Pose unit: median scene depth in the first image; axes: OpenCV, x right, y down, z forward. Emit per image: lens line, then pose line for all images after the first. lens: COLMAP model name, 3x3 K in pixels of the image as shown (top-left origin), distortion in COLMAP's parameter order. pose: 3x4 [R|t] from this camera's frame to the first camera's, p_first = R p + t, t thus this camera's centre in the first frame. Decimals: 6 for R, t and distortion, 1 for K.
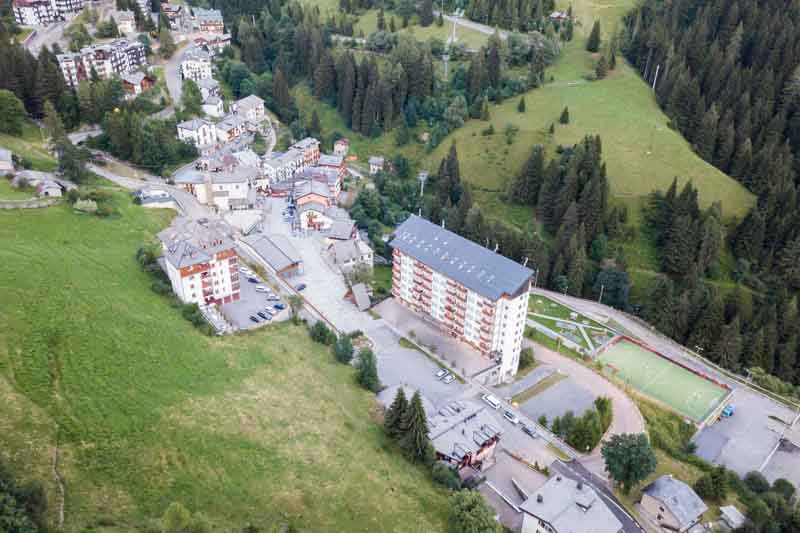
lens RADIAL K [[627.5, 0, 400.0], [0, 627.5, 266.5], [0, 0, 1]] dist [0.040088, -0.039753]
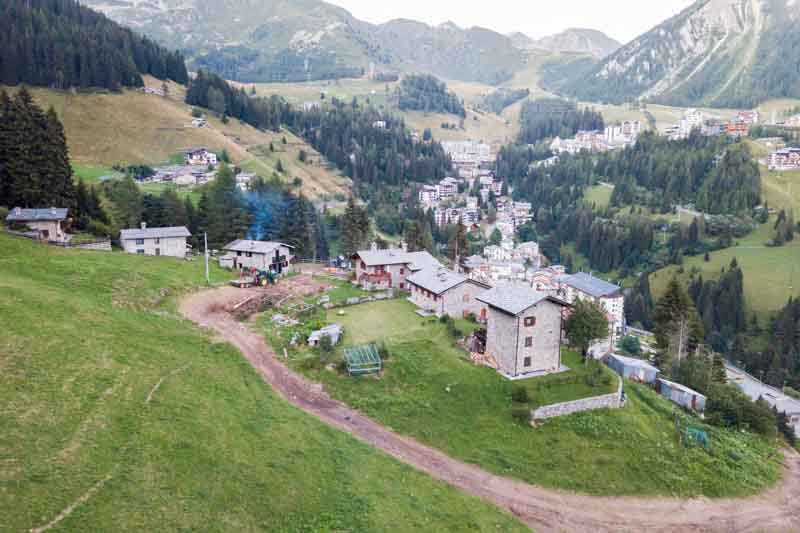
lens RADIAL K [[627.5, 0, 400.0], [0, 627.5, 266.5], [0, 0, 1]] dist [0.040088, -0.039753]
pose [[0.868934, 0.080379, -0.488358, 0.287976], [-0.238037, 0.932979, -0.269980, 0.330996], [0.433926, 0.350842, 0.829830, -0.524626]]
